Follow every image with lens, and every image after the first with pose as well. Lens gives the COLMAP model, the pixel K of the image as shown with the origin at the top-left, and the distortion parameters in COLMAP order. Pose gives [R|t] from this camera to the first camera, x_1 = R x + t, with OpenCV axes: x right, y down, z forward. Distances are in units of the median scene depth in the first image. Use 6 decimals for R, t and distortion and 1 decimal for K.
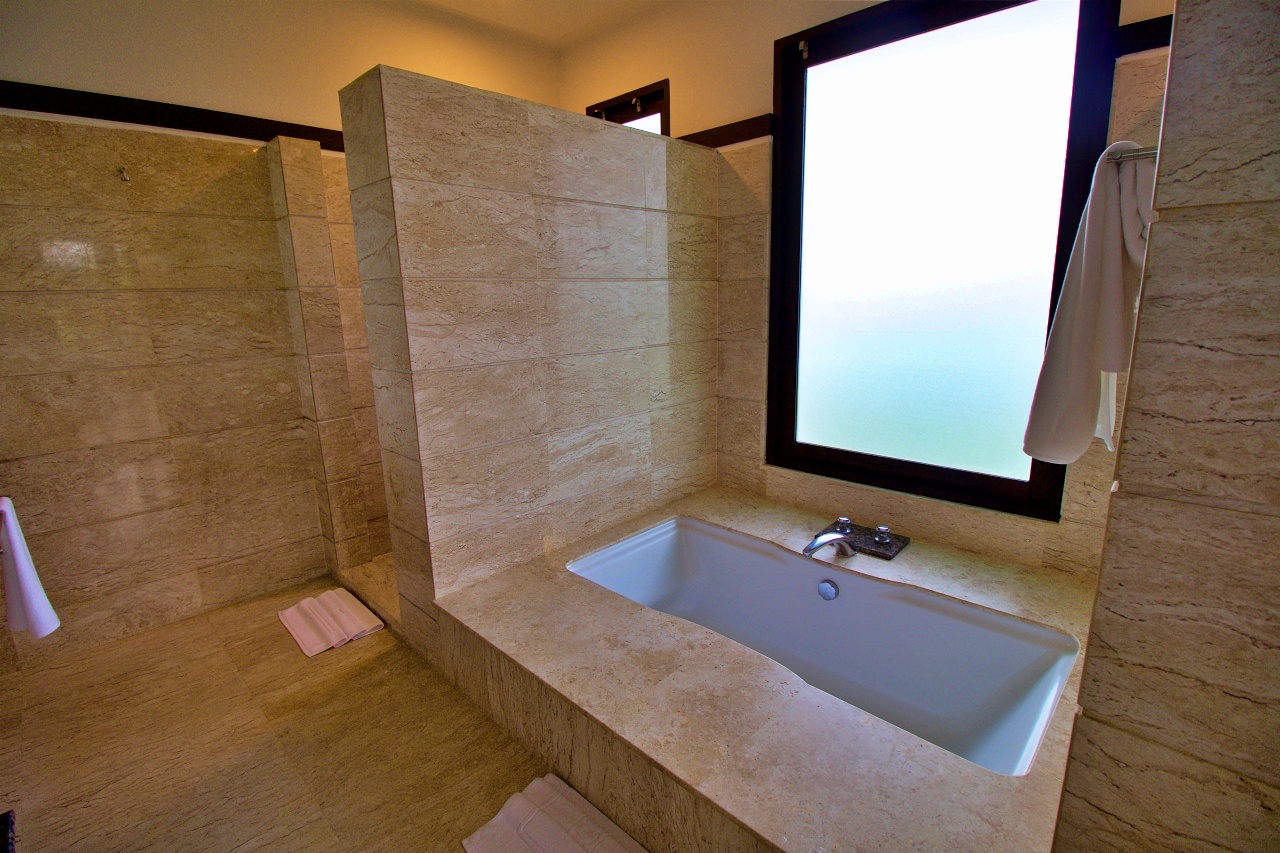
lens RADIAL K [[589.8, 0, 645.4], [0, 589.8, 421.2], [0, 0, 1]] dist [-0.002264, -0.013073]
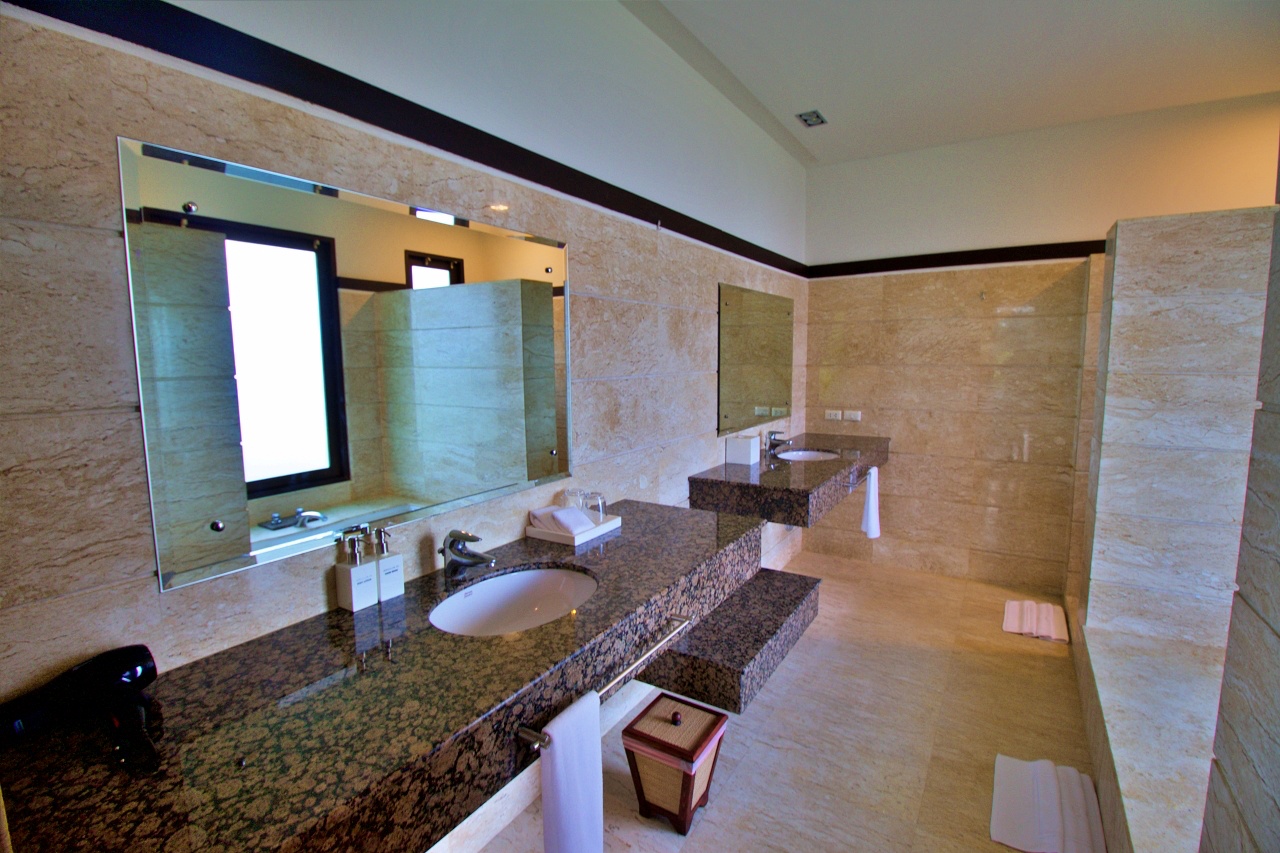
lens RADIAL K [[589.8, 0, 645.4], [0, 589.8, 421.2], [0, 0, 1]] dist [-0.002264, -0.013073]
pose [[0.212883, 0.130646, -0.968304, 0.570584], [-0.202492, 0.975404, 0.087086, -0.034795], [0.955865, 0.177534, 0.234102, -0.241367]]
